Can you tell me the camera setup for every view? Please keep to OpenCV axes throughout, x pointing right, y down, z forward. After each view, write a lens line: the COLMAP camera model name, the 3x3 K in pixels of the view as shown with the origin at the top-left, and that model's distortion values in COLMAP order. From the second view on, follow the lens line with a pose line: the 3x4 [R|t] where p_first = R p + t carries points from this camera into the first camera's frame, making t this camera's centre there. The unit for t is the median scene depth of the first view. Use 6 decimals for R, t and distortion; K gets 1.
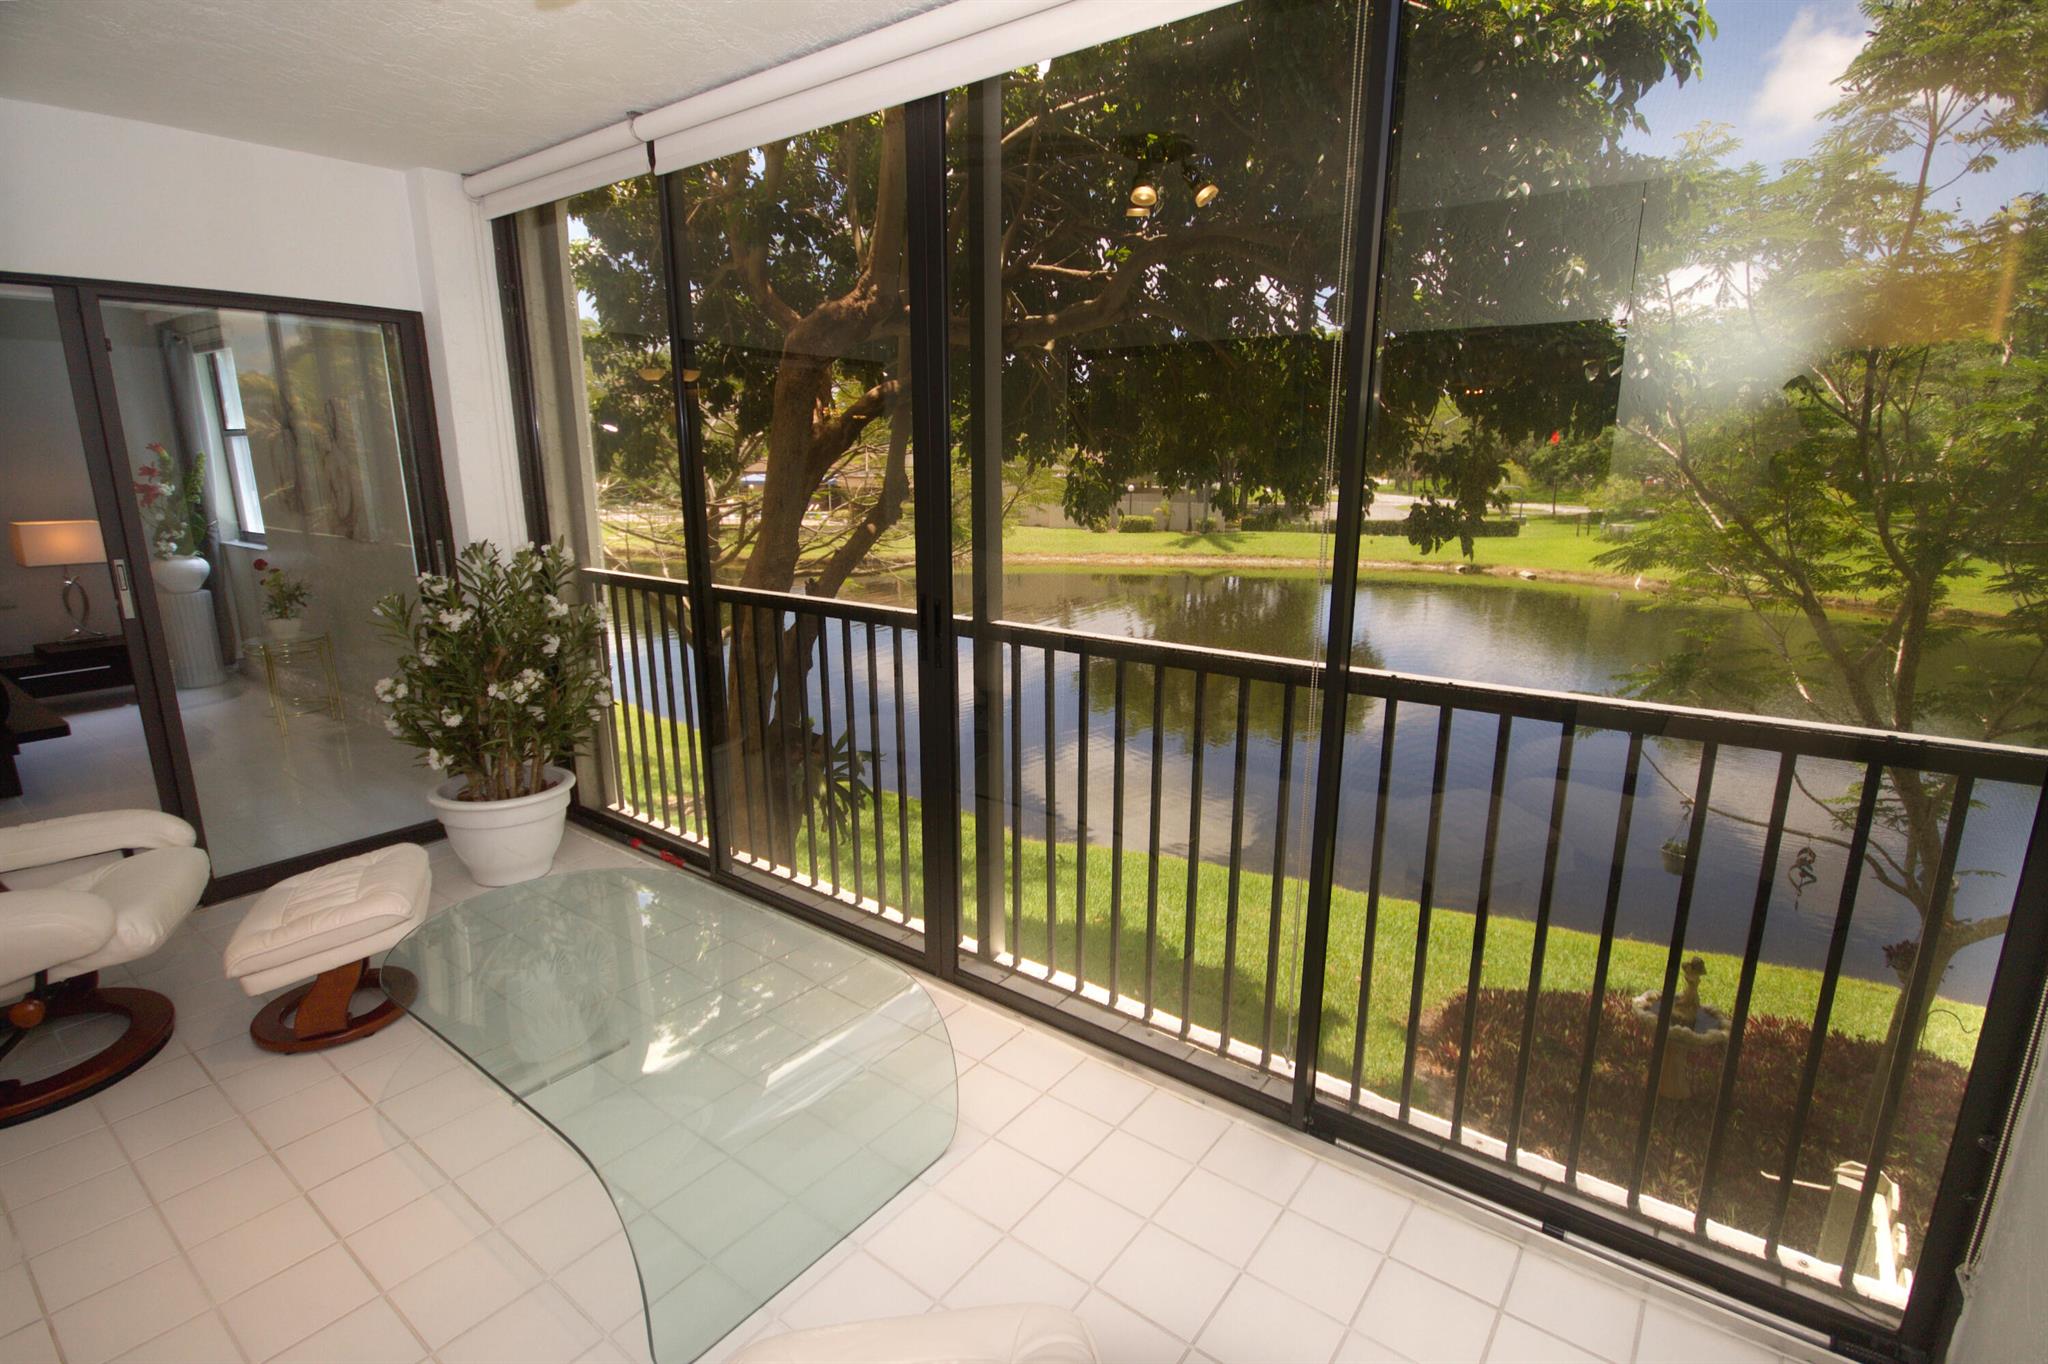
lens RADIAL K [[1000.3, 0, 1024.0], [0, 1000.3, 682.0], [0, 0, 1]] dist [-0.004663, 0.011710]
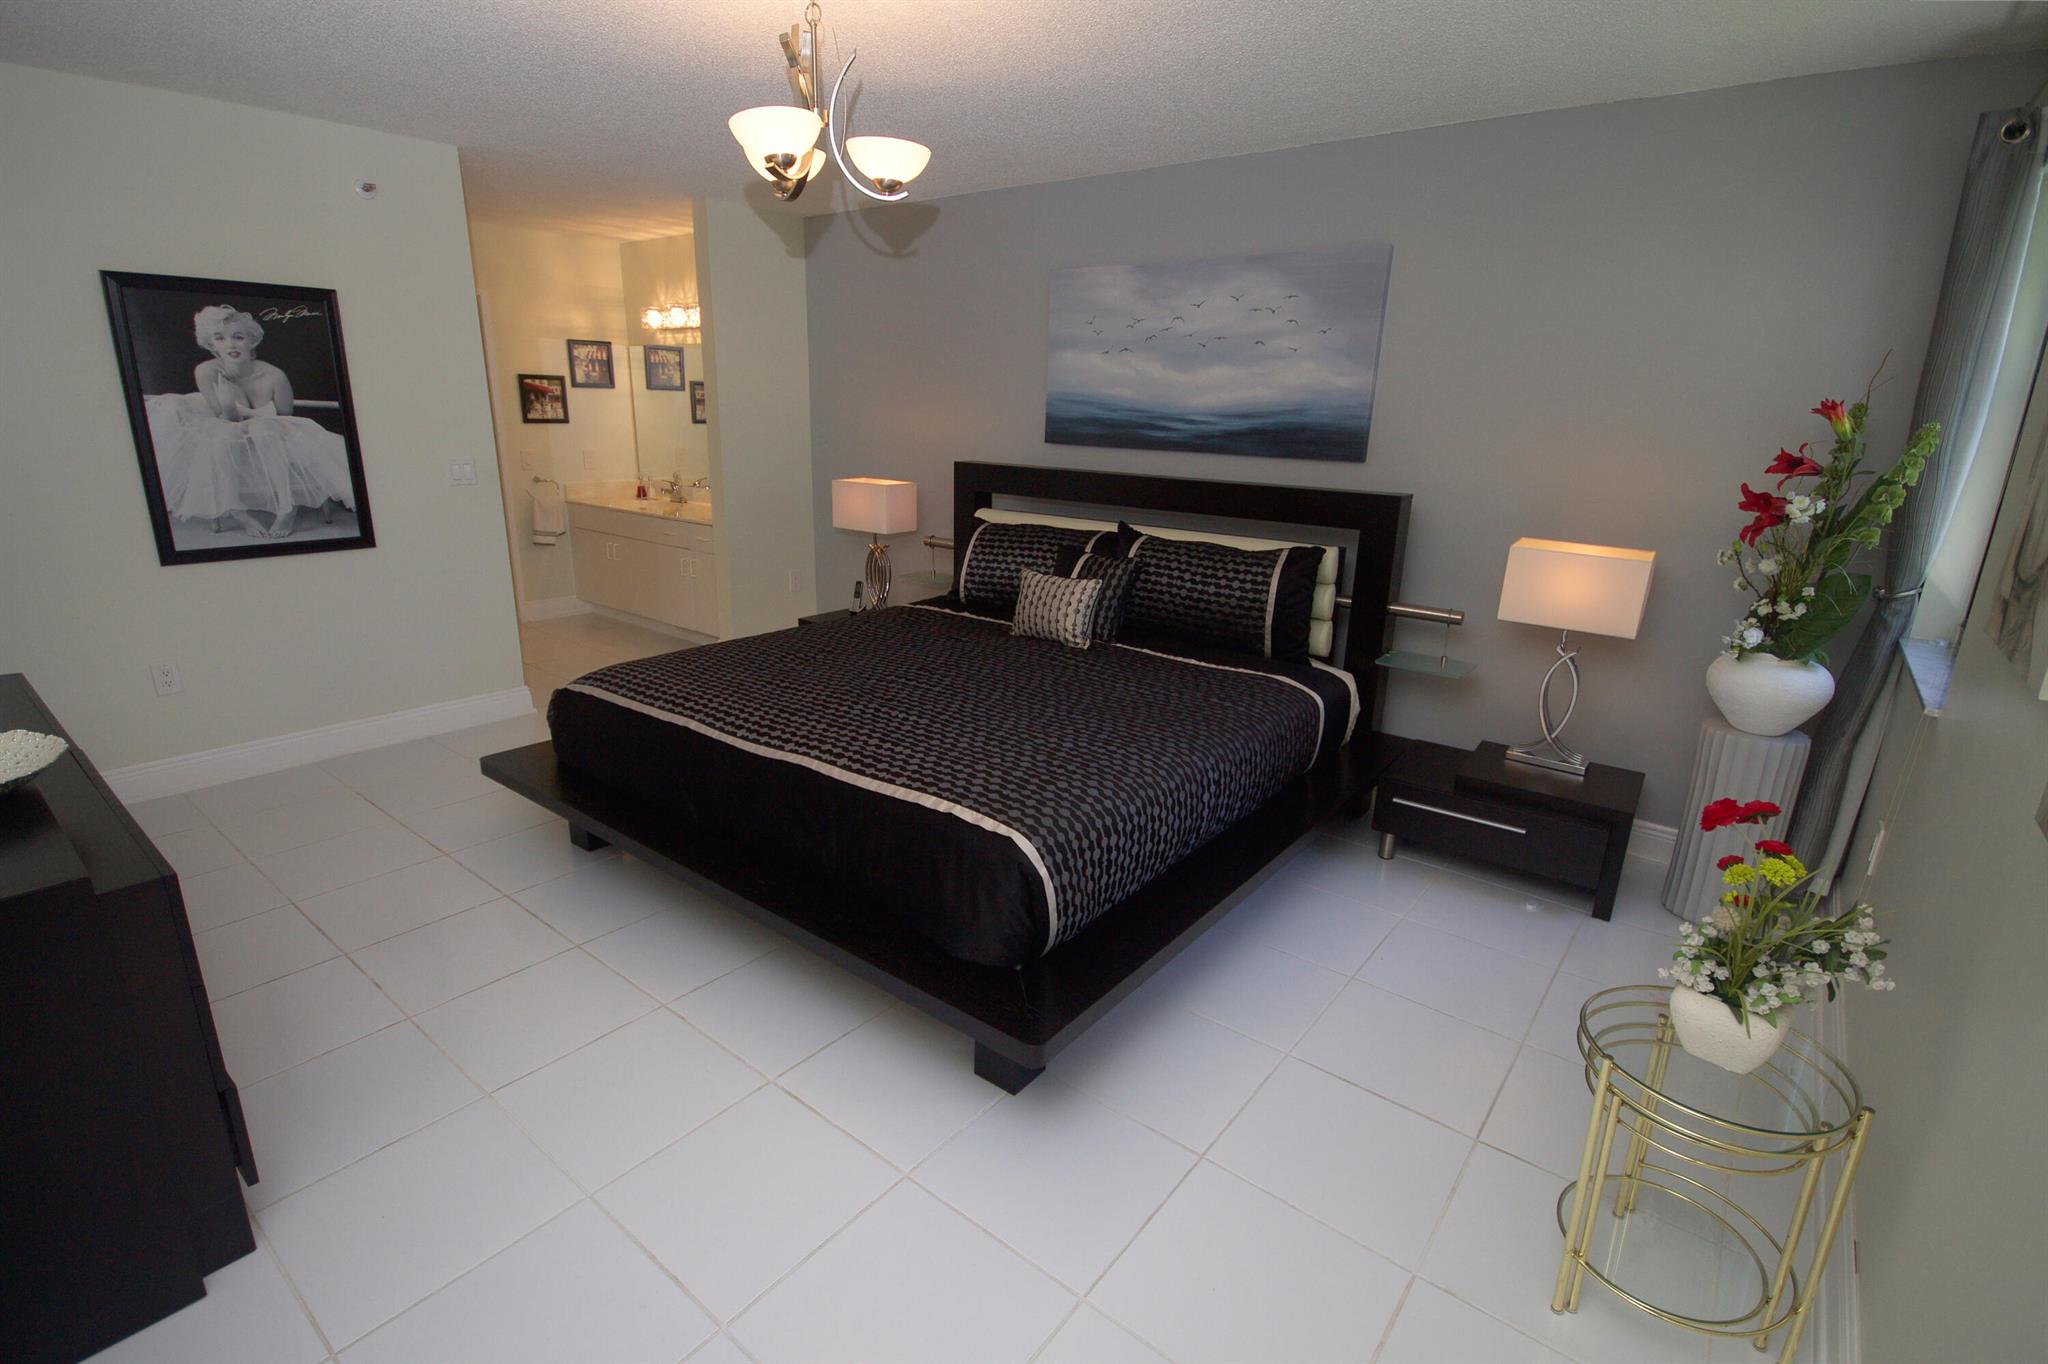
lens RADIAL K [[961.1, 0, 1013.8], [0, 961.1, 682.0], [0, 0, 1]] dist [-0.001062, -0.000259]
pose [[-0.021275, 0.278078, -0.960323, -0.449477], [-0.257912, 0.926502, 0.273998, -0.154135], [0.965934, 0.253508, 0.052008, 0.697175]]
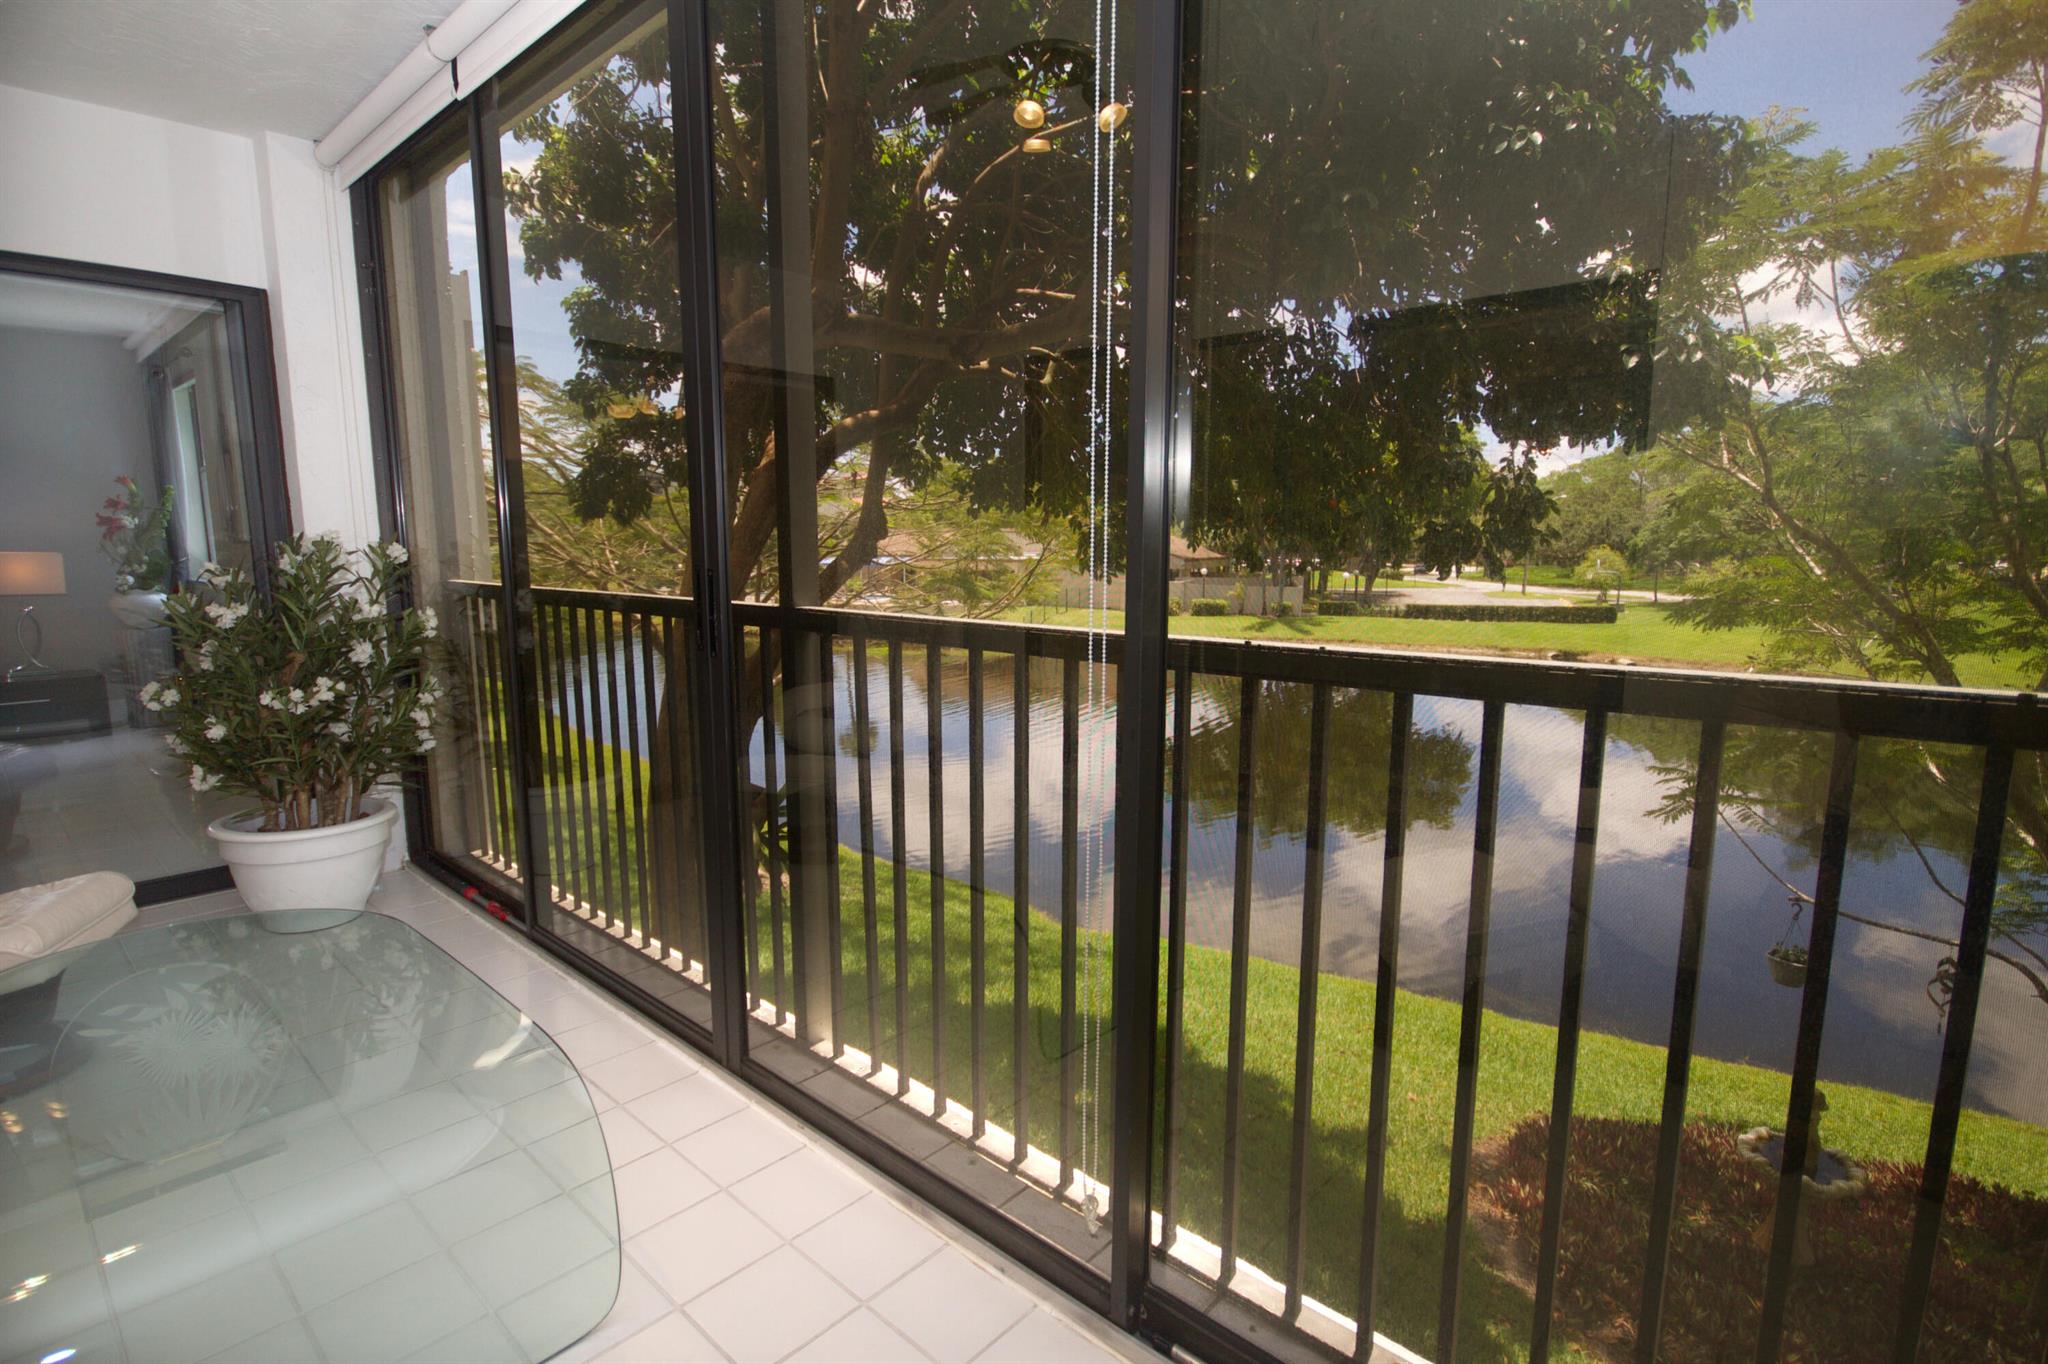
lens RADIAL K [[1000.7, 0, 1022.8], [0, 1000.7, 683.0], [0, 0, 1]] dist [0.001208, -0.001170]
pose [[0.996412, 0.013653, -0.083523, 0.103529], [-0.020829, 0.996106, -0.085662, 0.031555], [0.082029, 0.087095, 0.992817, 0.118201]]
